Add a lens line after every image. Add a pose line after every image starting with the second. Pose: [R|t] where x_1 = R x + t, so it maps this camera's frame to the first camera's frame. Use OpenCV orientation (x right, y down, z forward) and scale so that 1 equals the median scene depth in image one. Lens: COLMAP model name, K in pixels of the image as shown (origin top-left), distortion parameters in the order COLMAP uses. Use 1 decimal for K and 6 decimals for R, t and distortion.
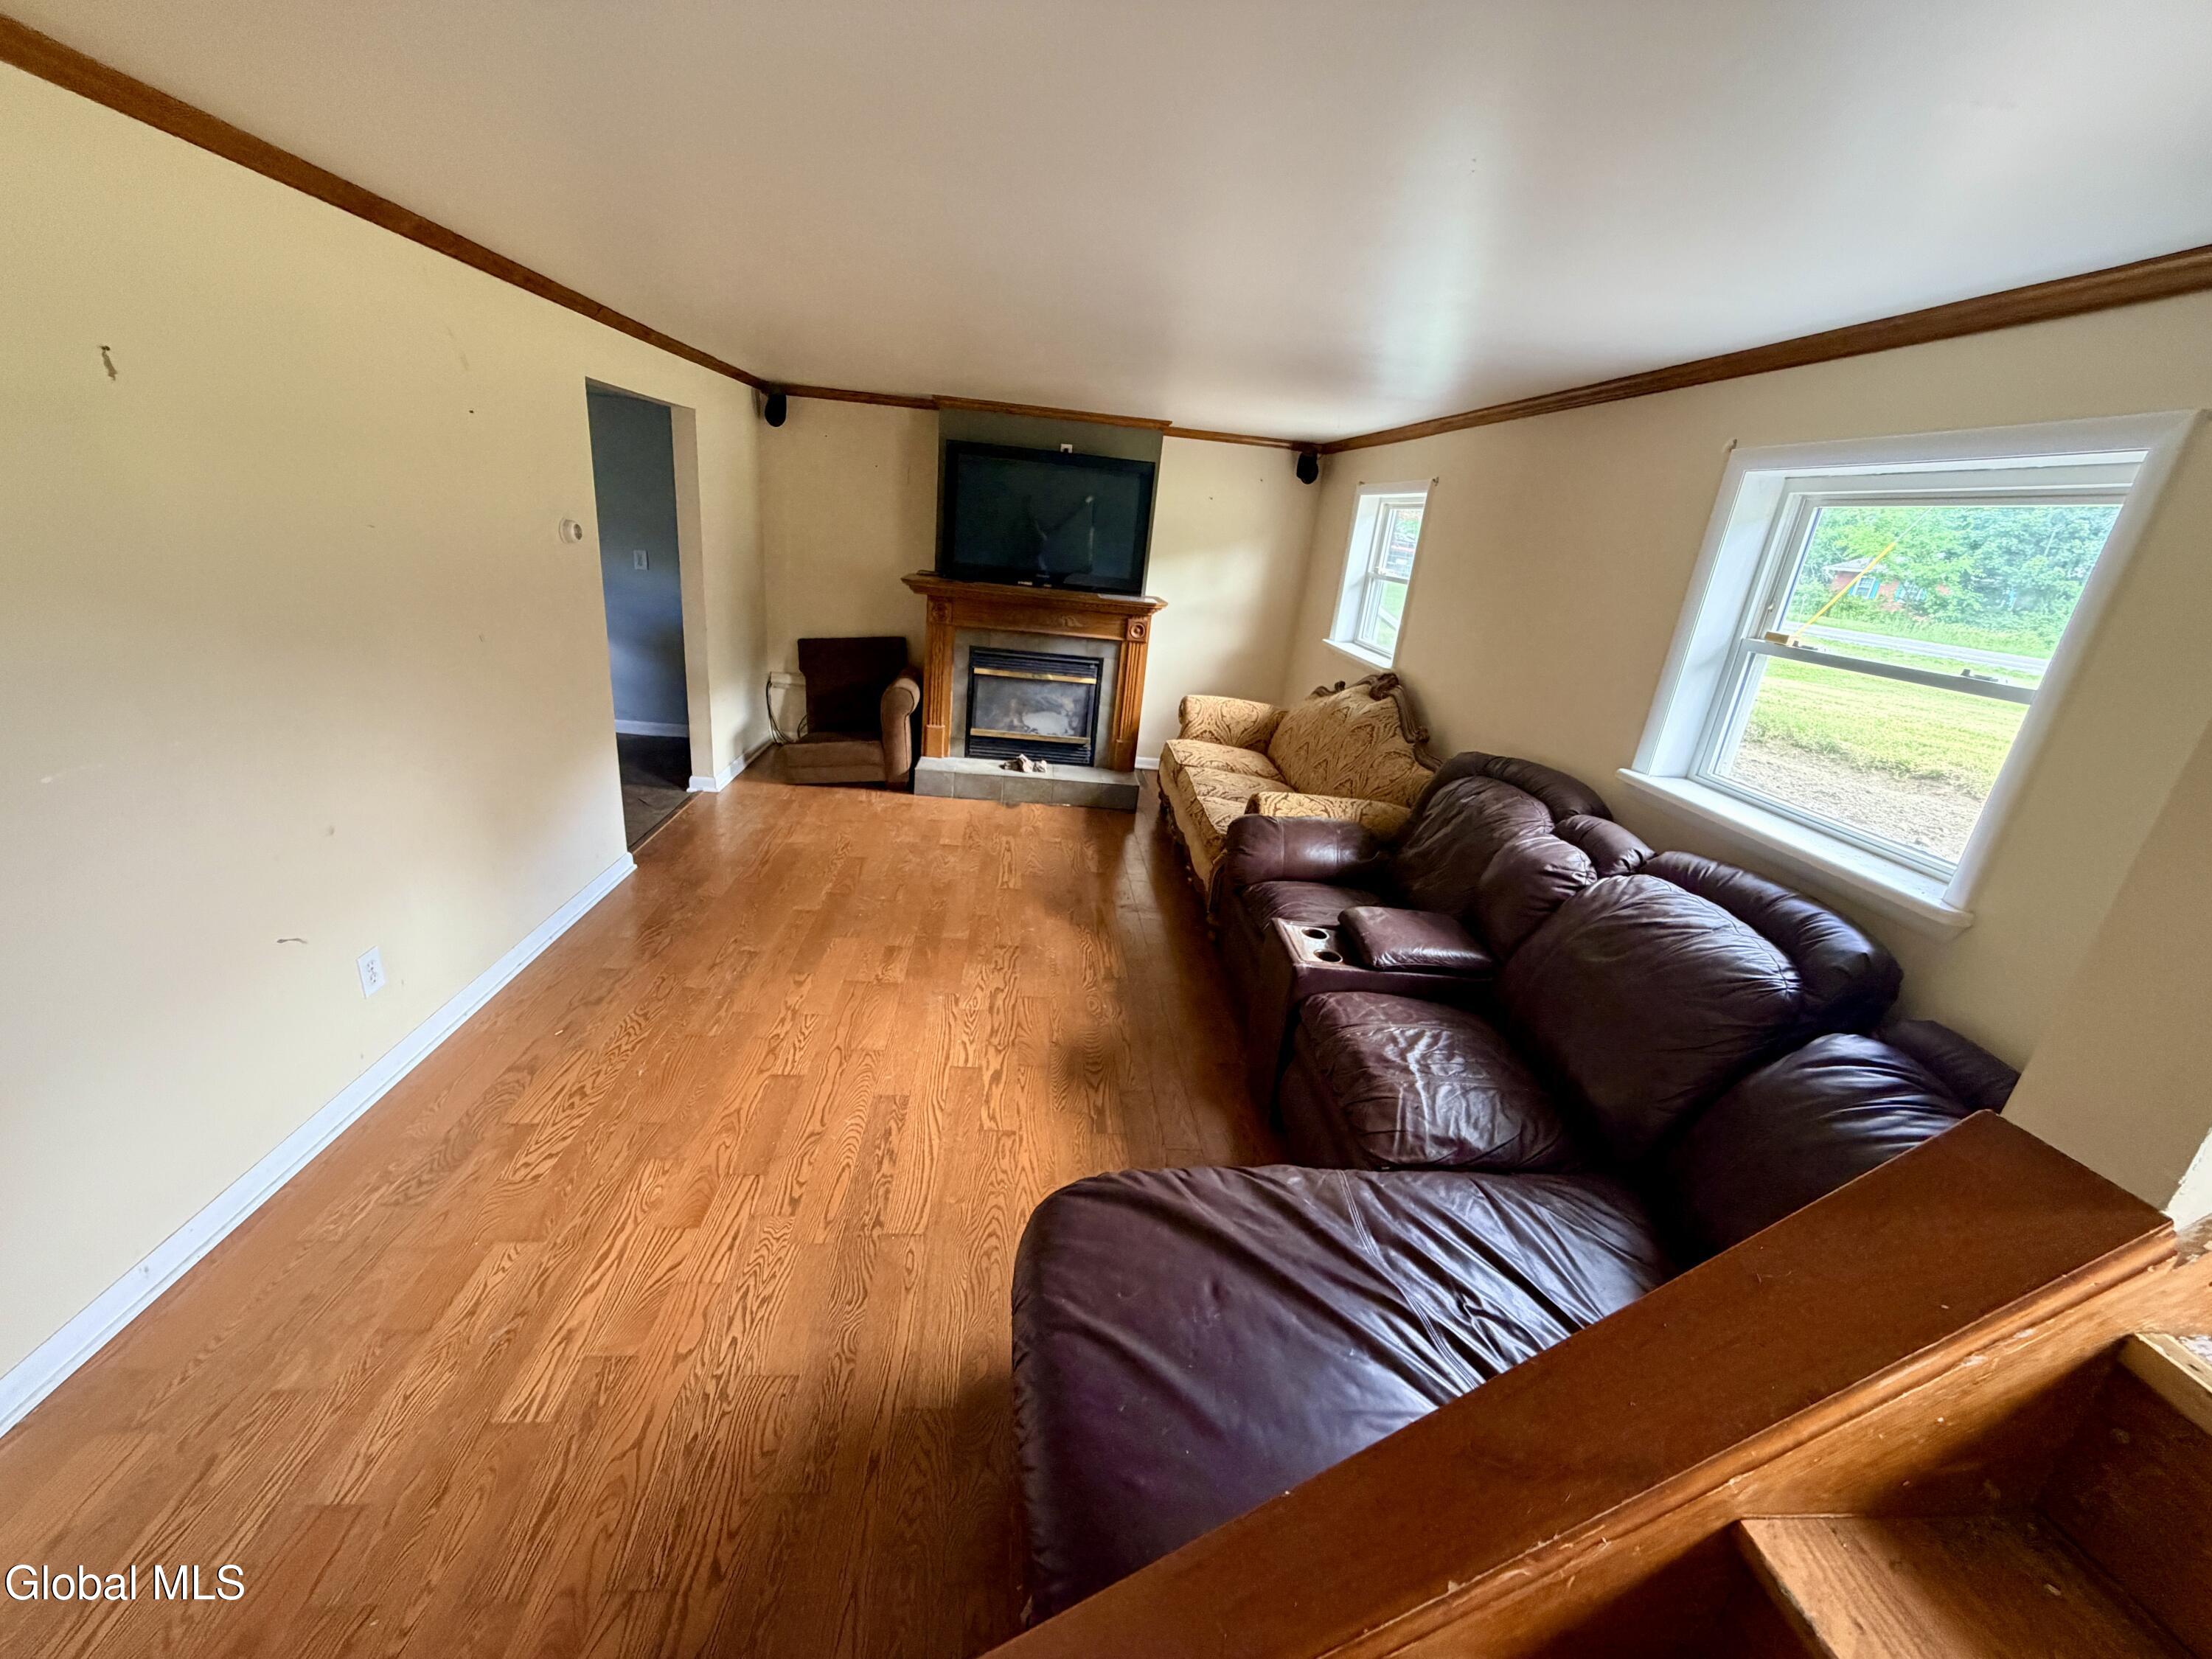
lens RADIAL K [[871.1, 0, 1099.0], [0, 871.1, 824.3], [0, 0, 1]] dist [0.001442, -0.000038]
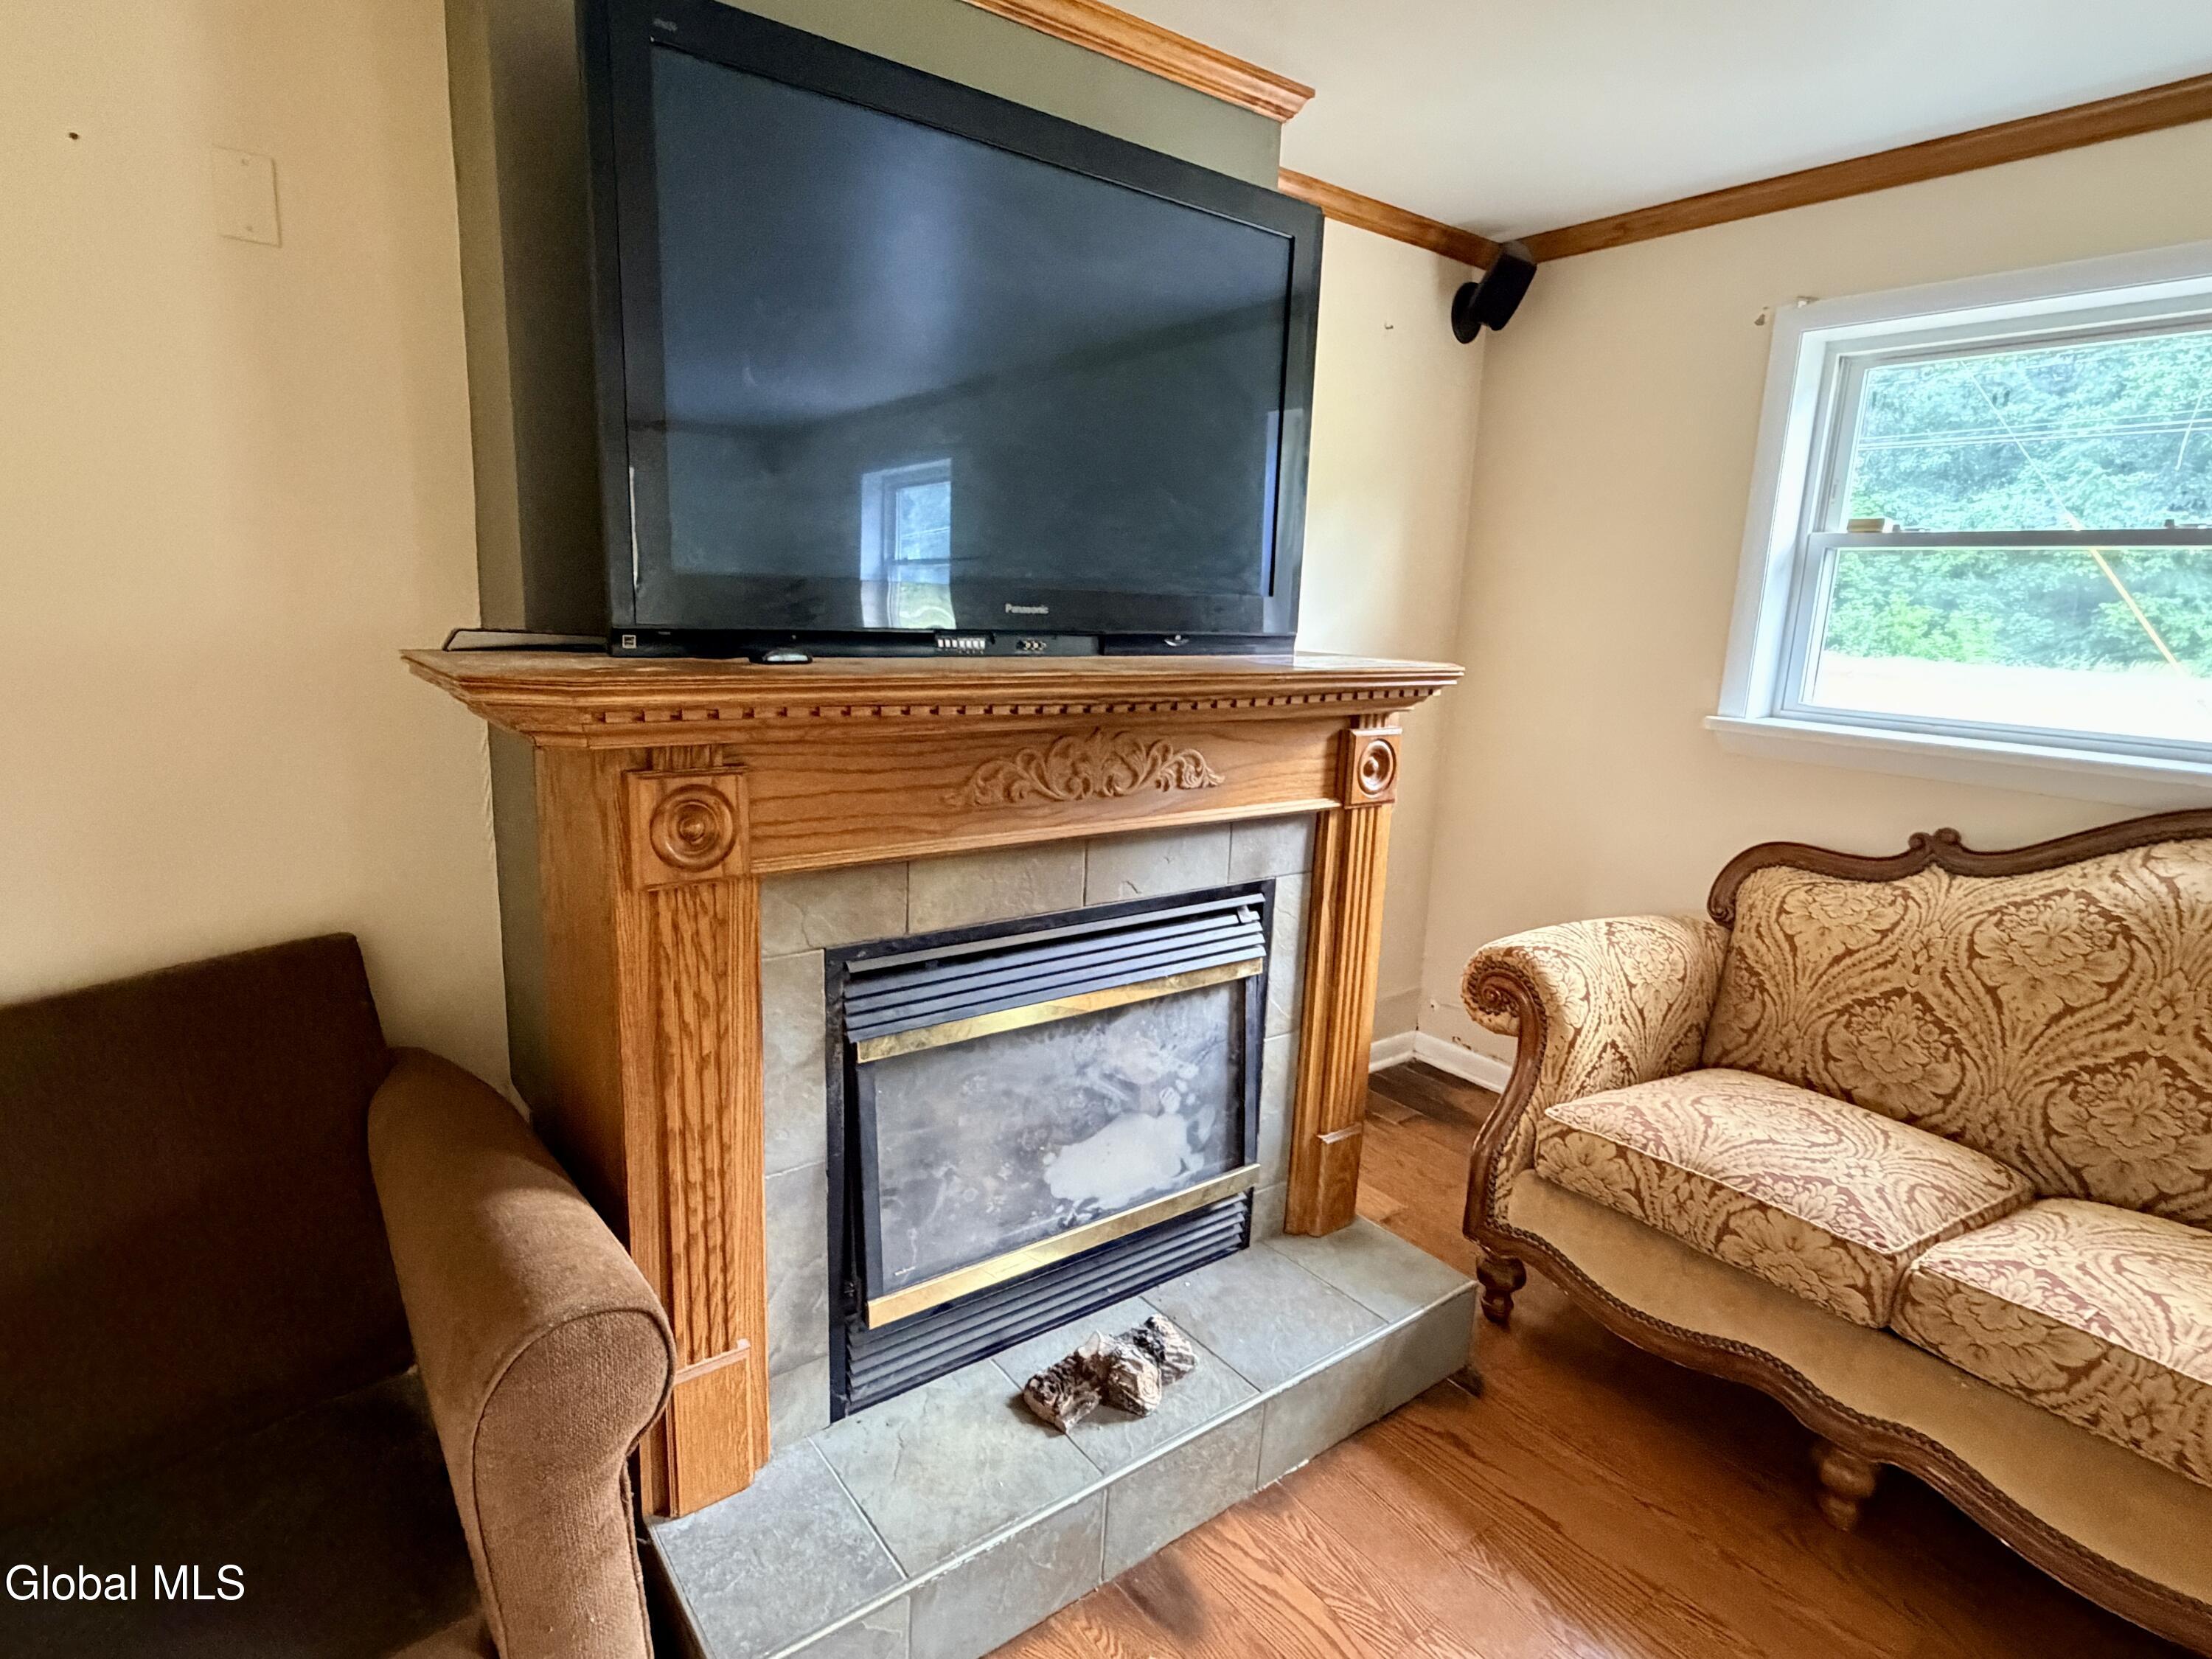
lens RADIAL K [[1161.9, 0, 1106.0], [0, 1161.9, 829.5], [0, 0, 1]] dist [0.004986, 0.000578]
pose [[0.846375, -0.170277, 0.504634, -0.230693], [0.216852, 0.975594, -0.034515, -0.209682], [-0.486441, 0.138643, 0.862643, 0.718657]]
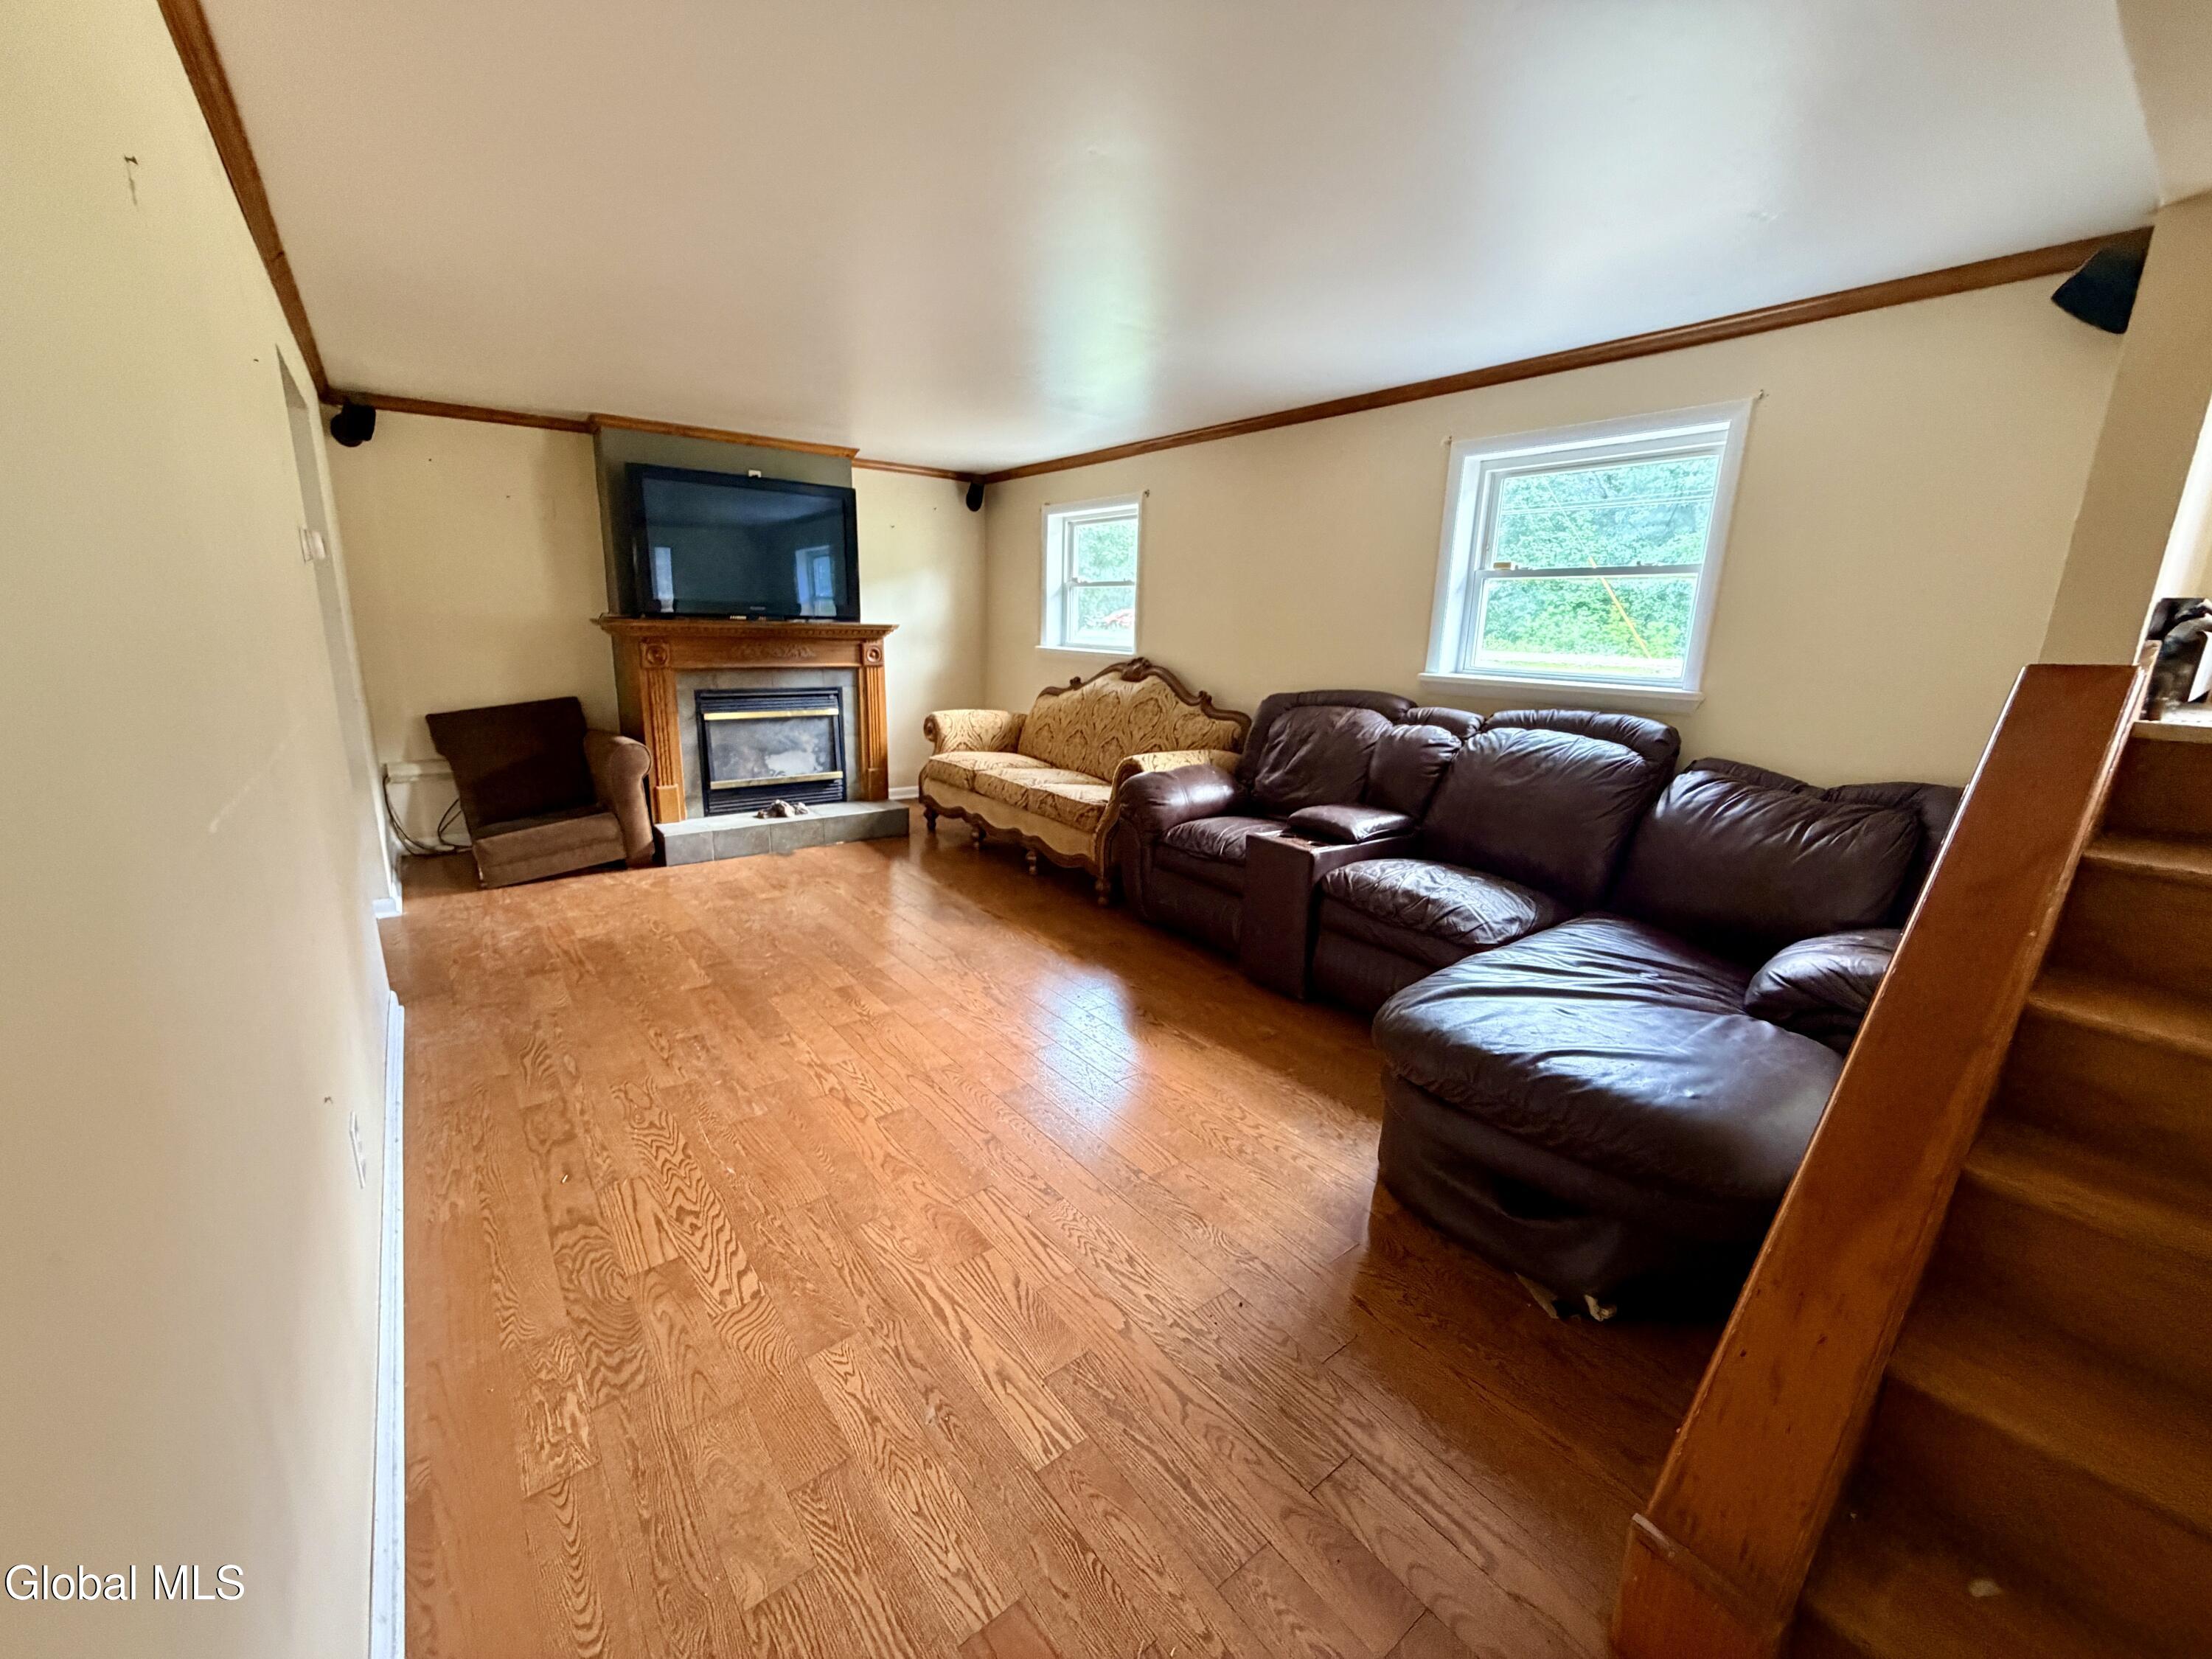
lens RADIAL K [[871.1, 0, 1099.0], [0, 871.1, 824.3], [0, 0, 1]] dist [0.001442, -0.000038]
pose [[0.837799, -0.199085, 0.508388, -0.282921], [0.232384, 0.972622, -0.002078, 0.025971], [-0.494056, 0.119882, 0.861126, 0.047824]]
